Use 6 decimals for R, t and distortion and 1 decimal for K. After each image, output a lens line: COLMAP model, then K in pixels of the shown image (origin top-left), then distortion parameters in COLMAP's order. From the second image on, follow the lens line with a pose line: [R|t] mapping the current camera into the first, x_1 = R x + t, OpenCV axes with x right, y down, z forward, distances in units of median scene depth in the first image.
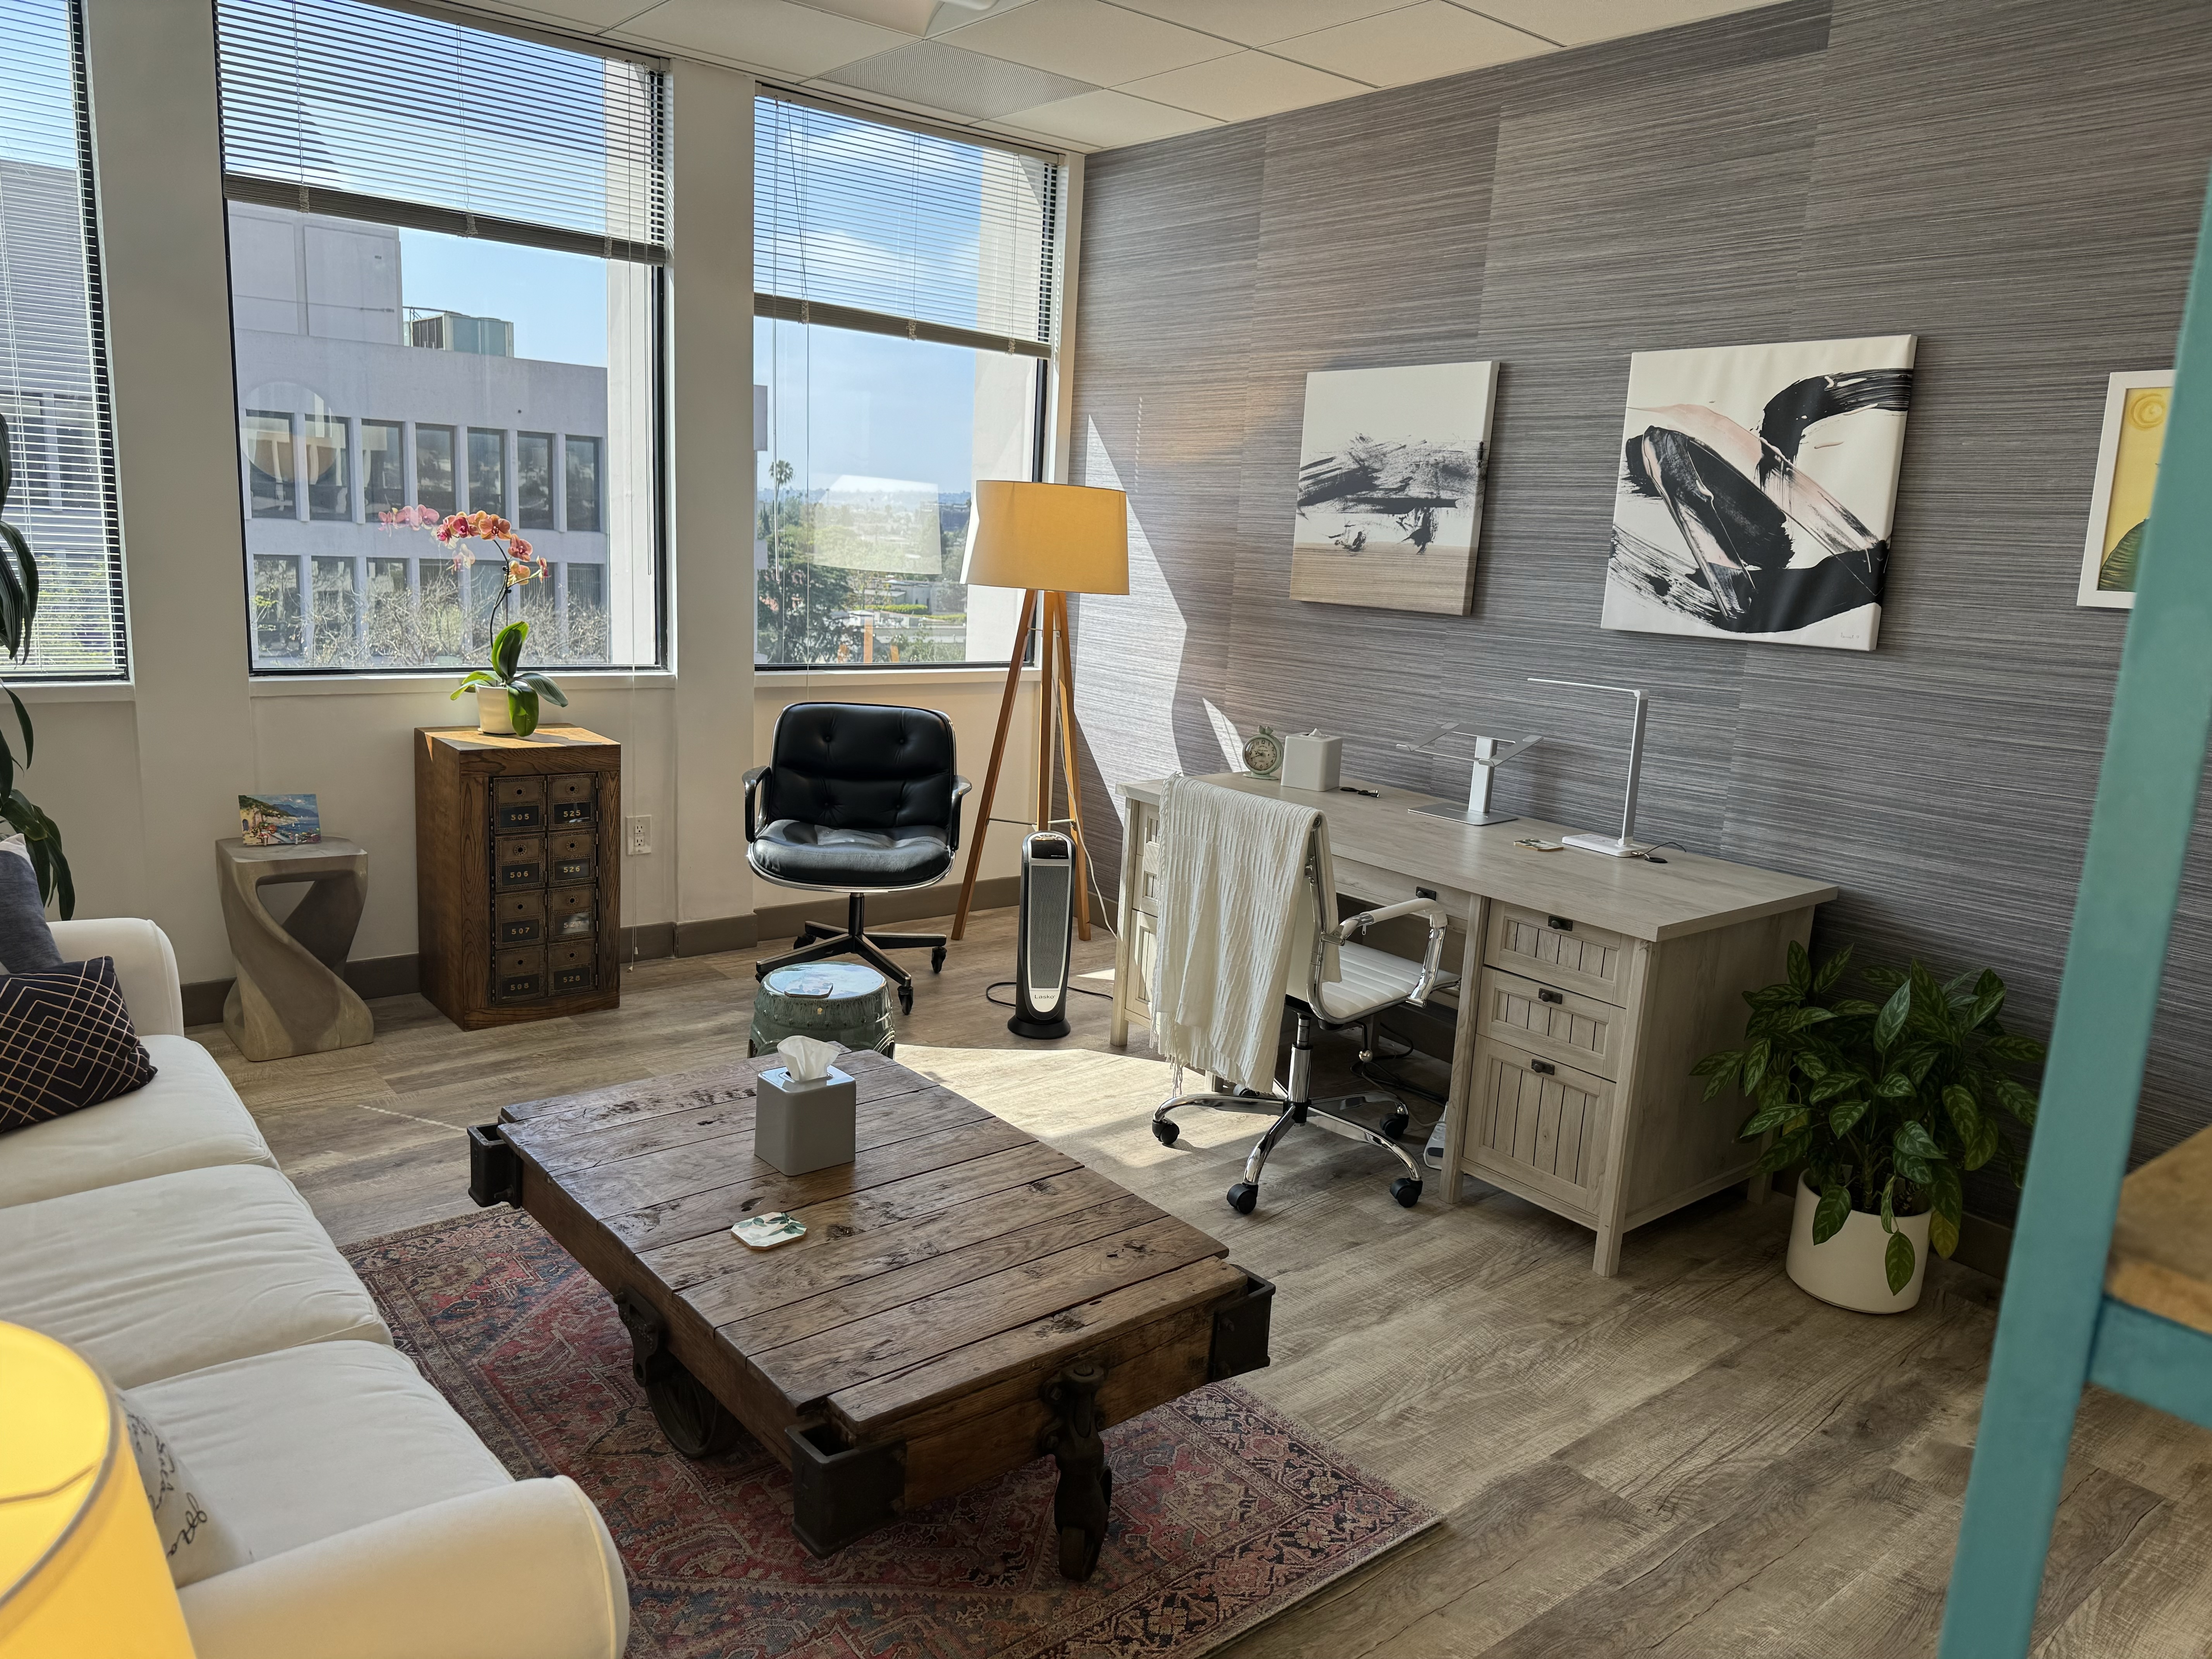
lens RADIAL K [[1522.9, 0, 1106.0], [0, 1522.9, 829.5], [0, 0, 1]] dist [0.072141, -0.109015]
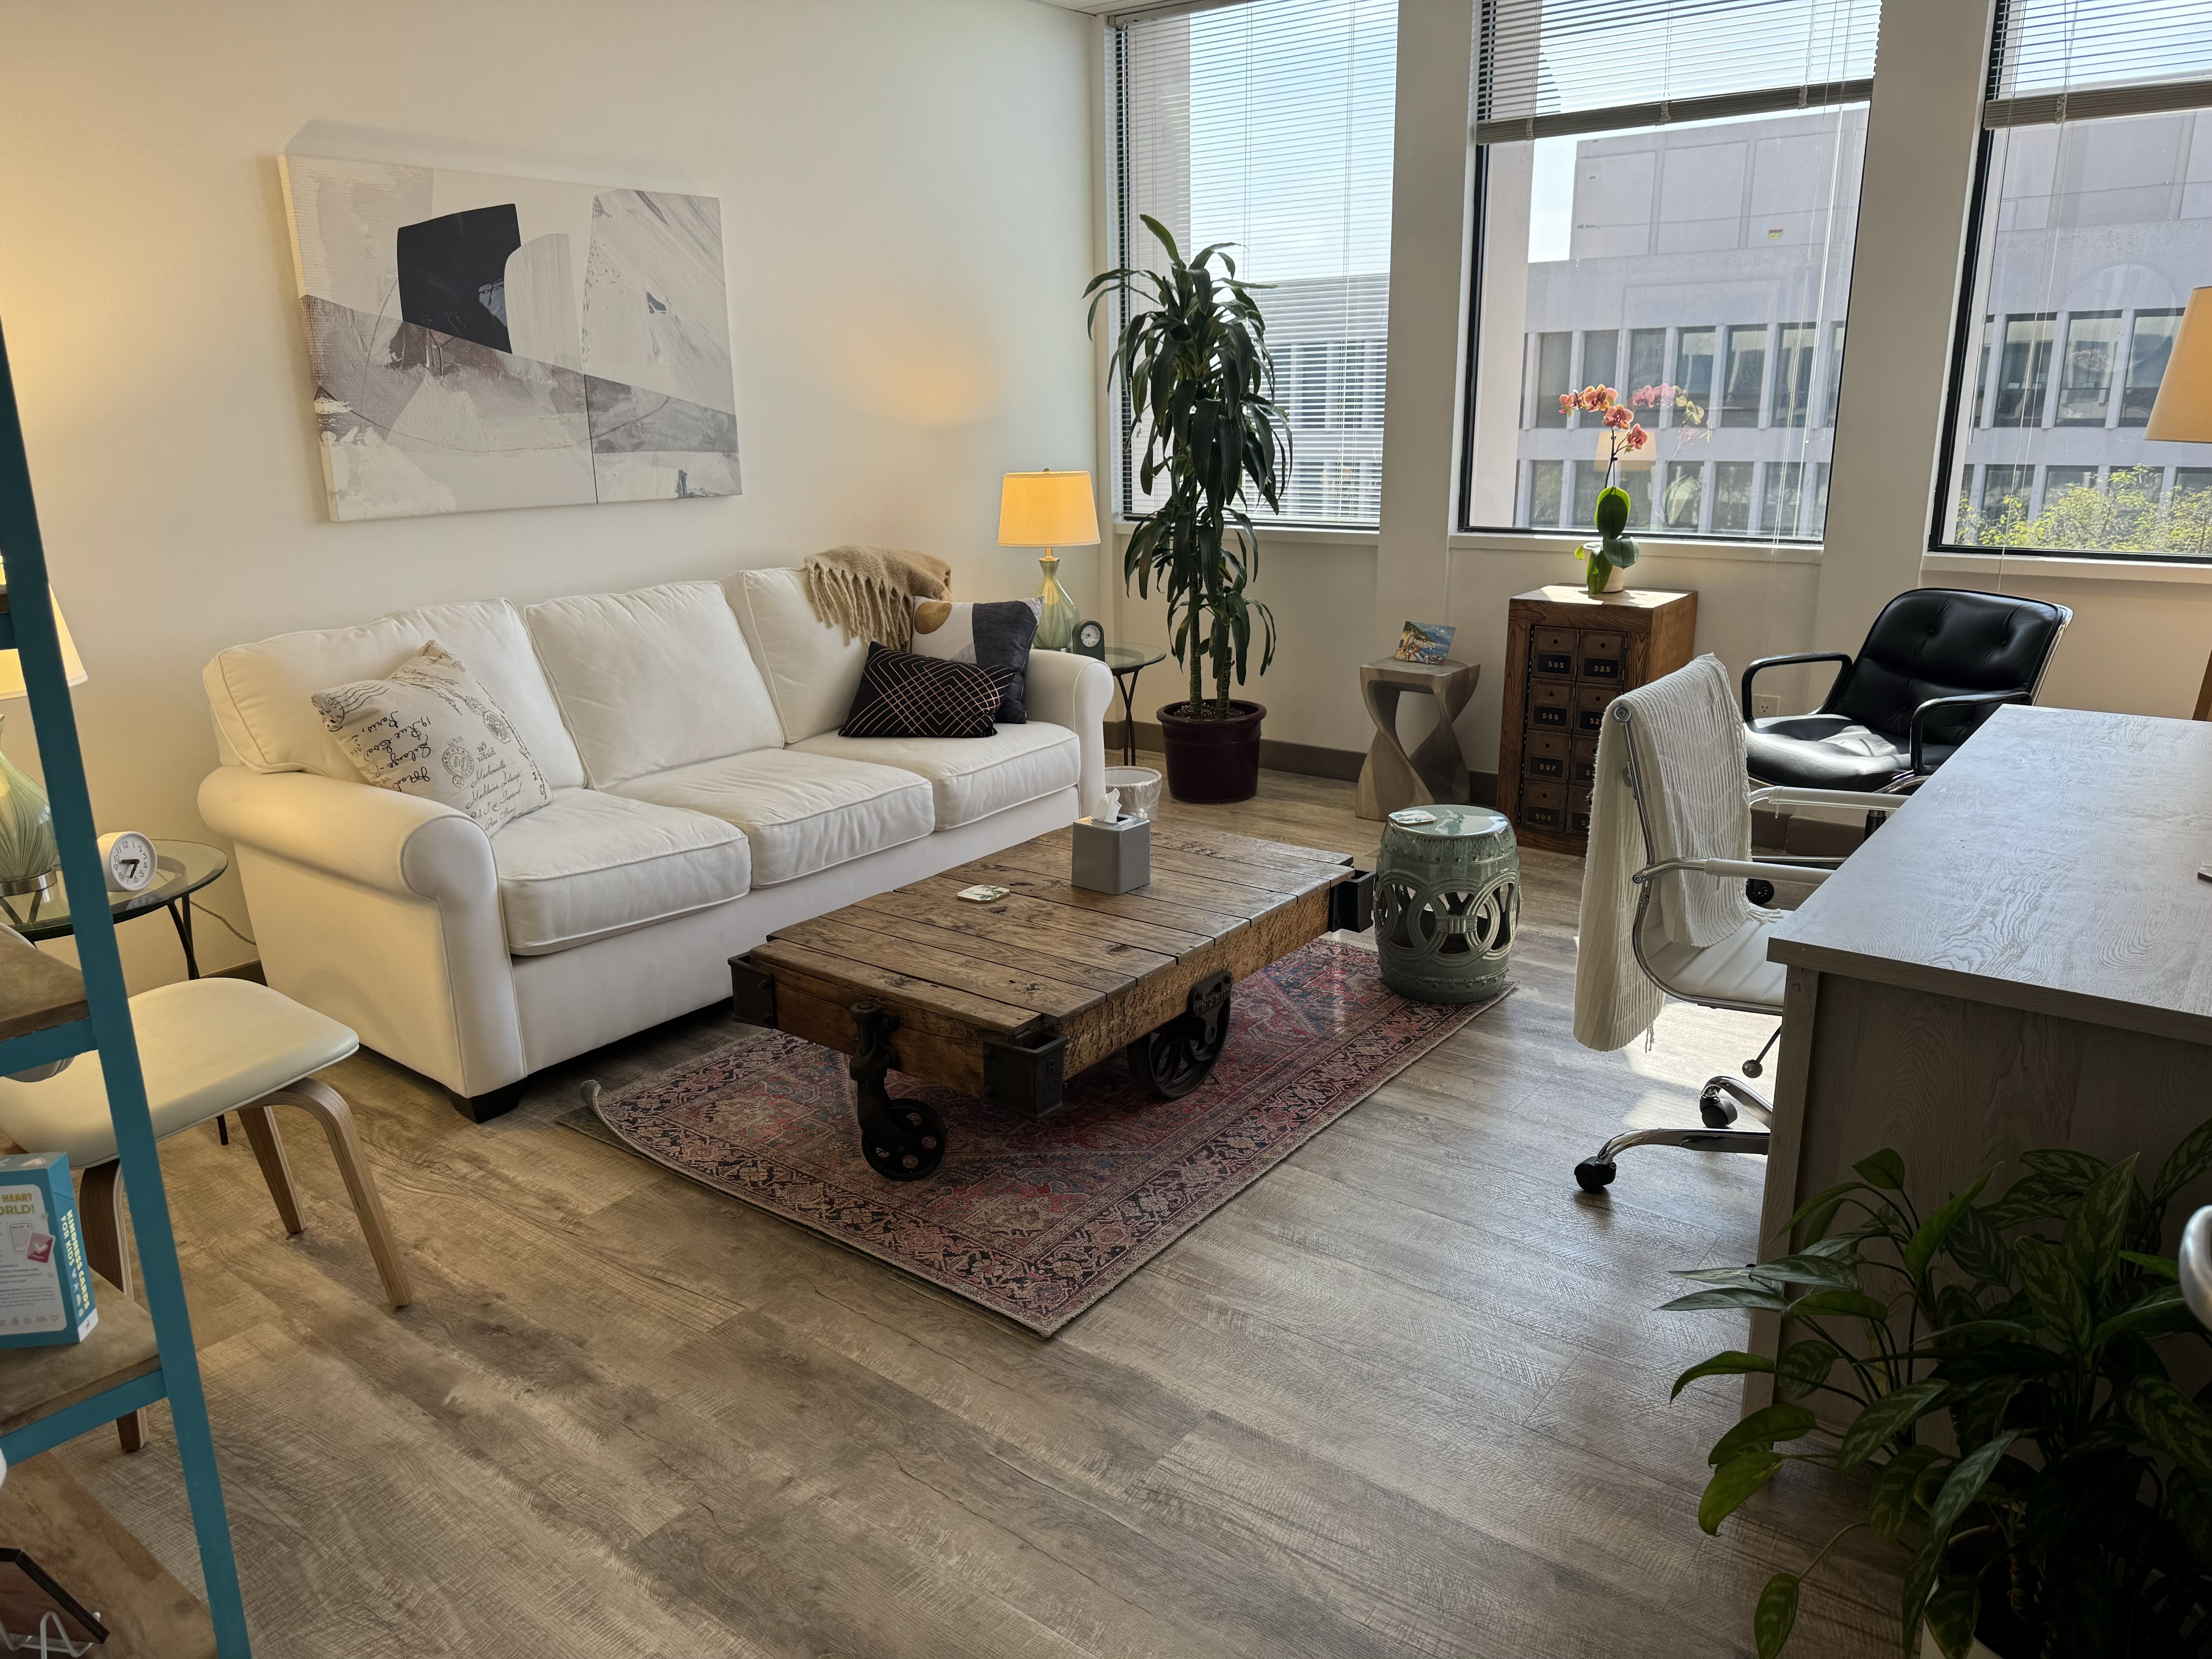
lens RADIAL K [[1522.9, 0, 1106.0], [0, 1522.9, 829.5], [0, 0, 1]] dist [0.072141, -0.109015]
pose [[0.221748, 0.204057, -0.953514, 0.669724], [-0.161904, 0.971990, 0.170359, -0.030297], [0.961569, 0.116601, 0.248574, 0.451216]]
